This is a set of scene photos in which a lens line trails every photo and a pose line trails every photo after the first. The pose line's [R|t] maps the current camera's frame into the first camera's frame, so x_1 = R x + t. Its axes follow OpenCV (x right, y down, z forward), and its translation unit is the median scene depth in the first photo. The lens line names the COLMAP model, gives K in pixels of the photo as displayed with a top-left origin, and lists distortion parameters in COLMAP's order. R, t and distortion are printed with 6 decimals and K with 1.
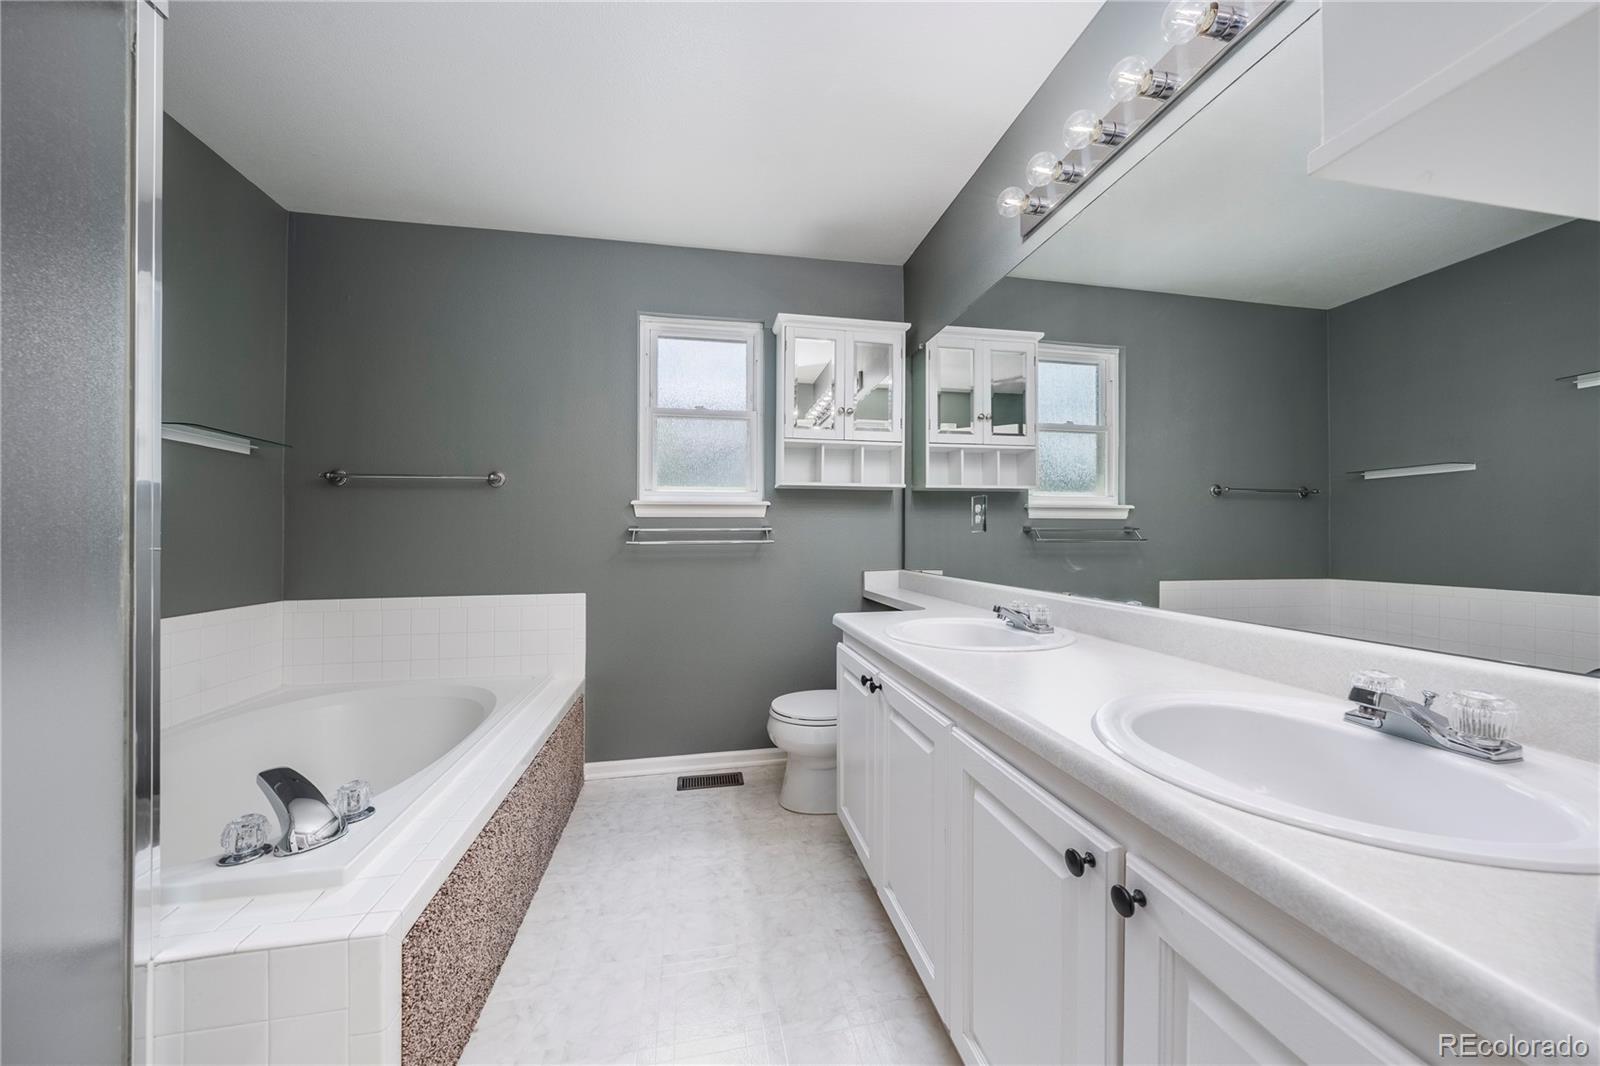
lens RADIAL K [[548.3, 0, 807.6], [0, 548.3, 537.2], [0, 0, 1]] dist [-0.004376, 0.001230]
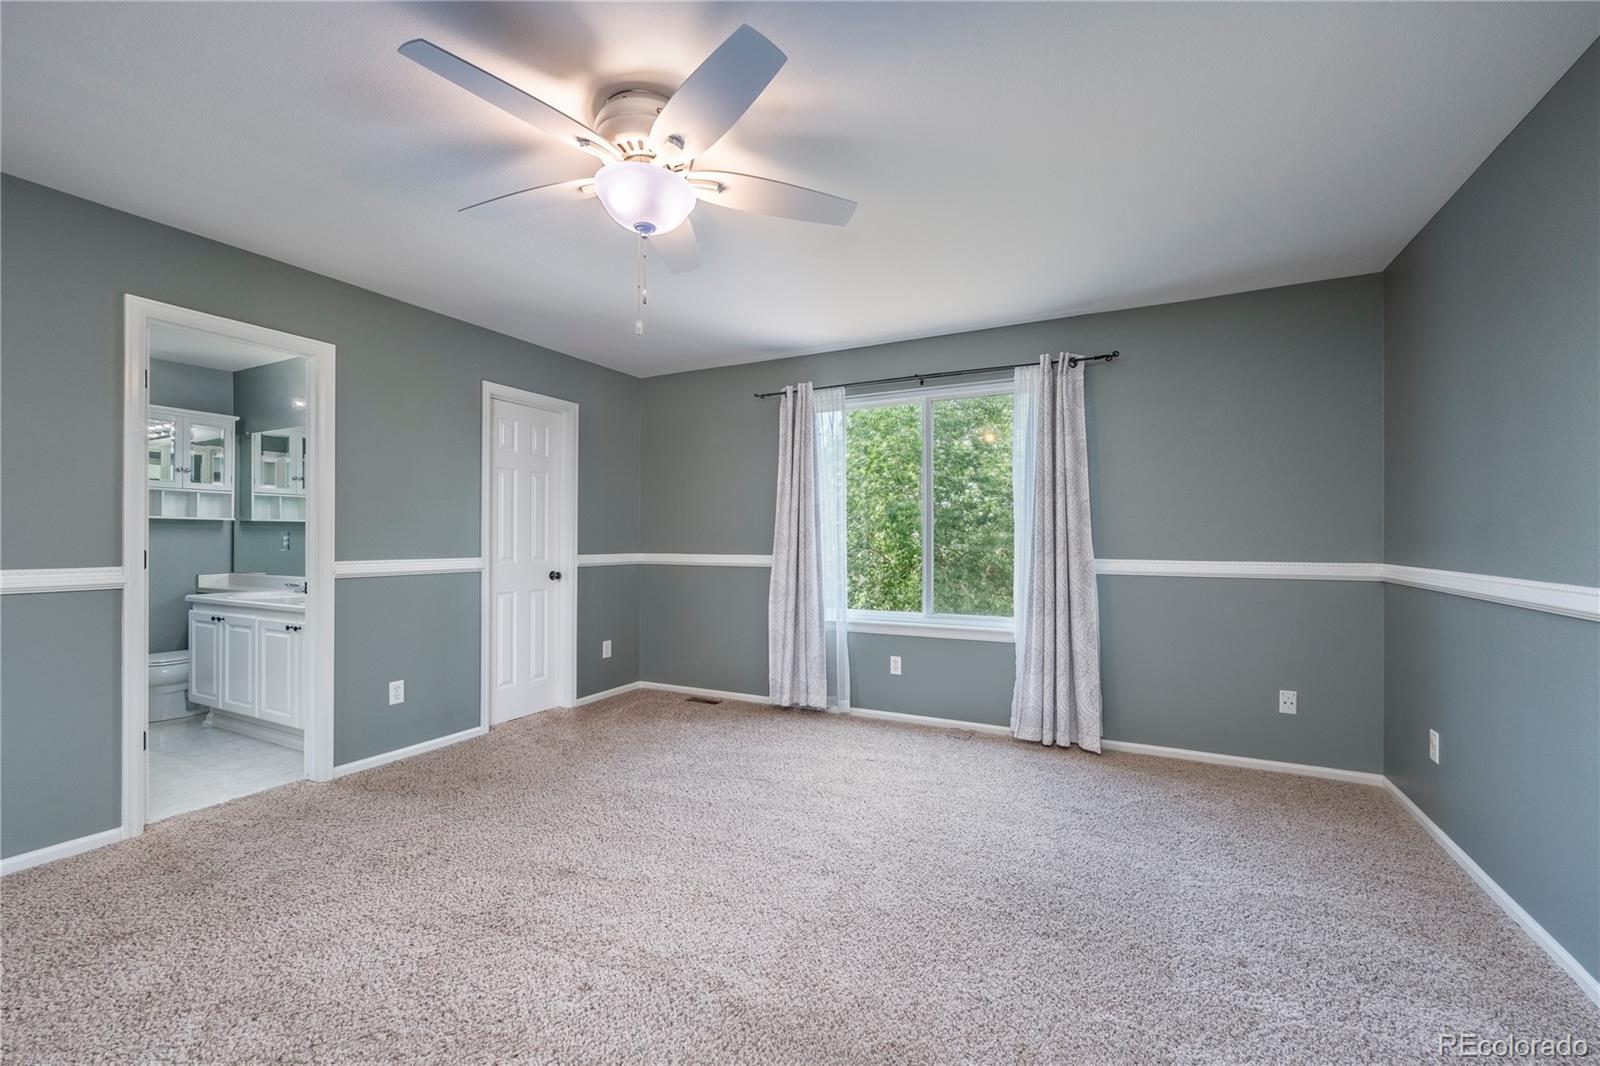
lens RADIAL K [[685.2, 0, 812.4], [0, 685.2, 532.1], [0, 0, 1]] dist [0.008792, -0.000418]
pose [[0.639904, 0.006379, 0.768428, -0.277741], [-0.005440, 0.999978, -0.003771, -0.058509], [-0.768435, -0.001767, 0.639925, -1.524464]]
